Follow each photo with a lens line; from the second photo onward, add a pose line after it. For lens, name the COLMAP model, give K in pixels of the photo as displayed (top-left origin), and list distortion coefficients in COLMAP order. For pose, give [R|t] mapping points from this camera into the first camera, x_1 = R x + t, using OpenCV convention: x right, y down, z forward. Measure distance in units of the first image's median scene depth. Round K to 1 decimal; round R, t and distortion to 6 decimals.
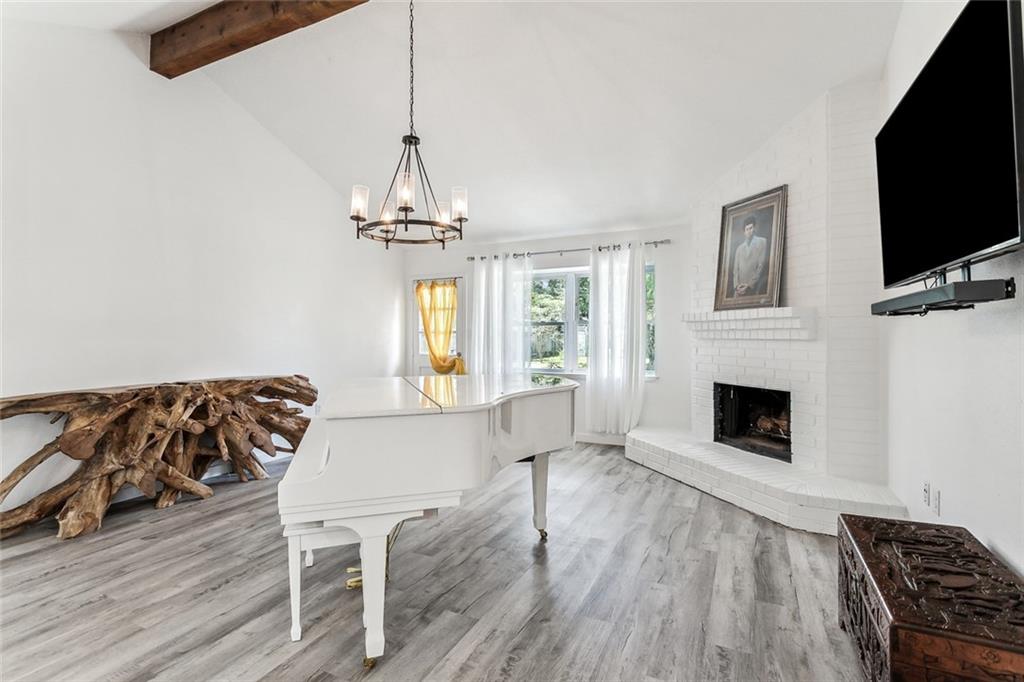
lens RADIAL K [[490.6, 0, 512.0], [0, 490.6, 341.0], [0, 0, 1]] dist [-0.001508, -0.000256]
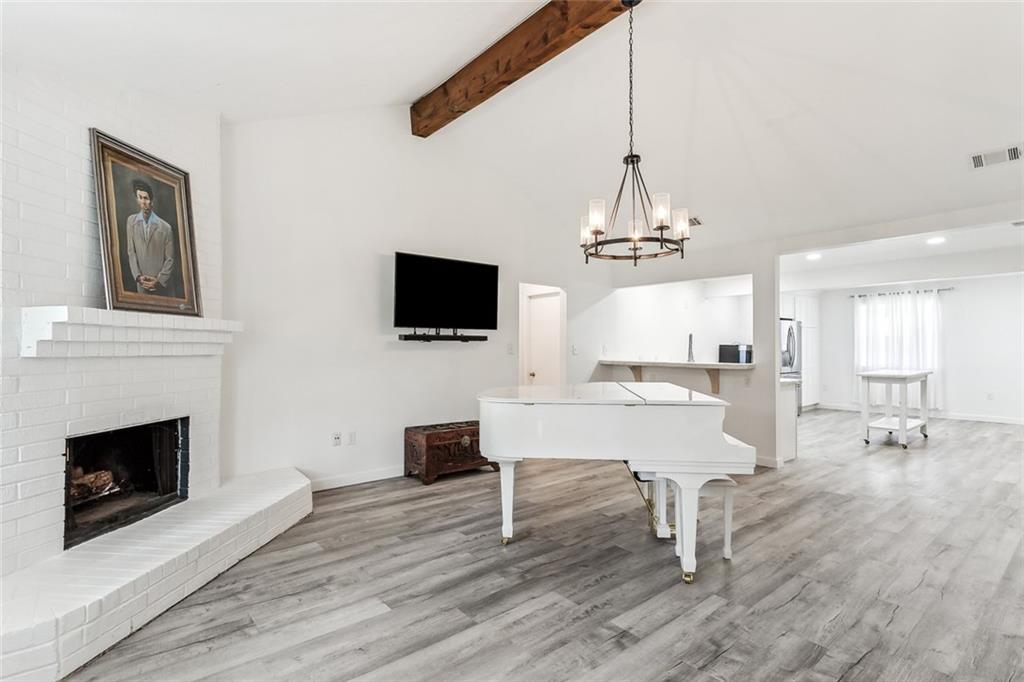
lens RADIAL K [[499.2, 0, 496.2], [0, 499.2, 344.1], [0, 0, 1]] dist [0.000776, -0.000457]
pose [[-0.902207, 0.006864, 0.431248, -0.289440], [0.004915, 0.999972, -0.005633, -0.014708], [-0.431275, -0.002962, -0.902216, 1.504861]]
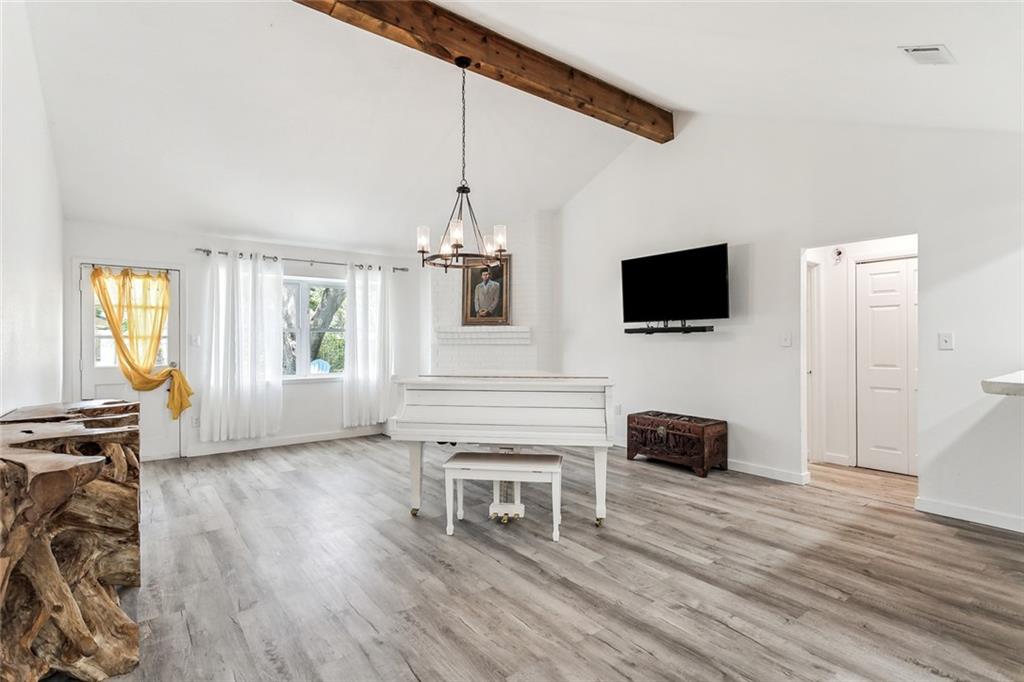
lens RADIAL K [[490.6, 0, 512.0], [0, 490.6, 341.0], [0, 0, 1]] dist [-0.001508, -0.000256]
pose [[0.454468, 0.000830, 0.890763, -0.948602], [0.007211, 0.999963, -0.004611, -0.006441], [-0.890734, 0.008518, 0.454445, 0.211177]]
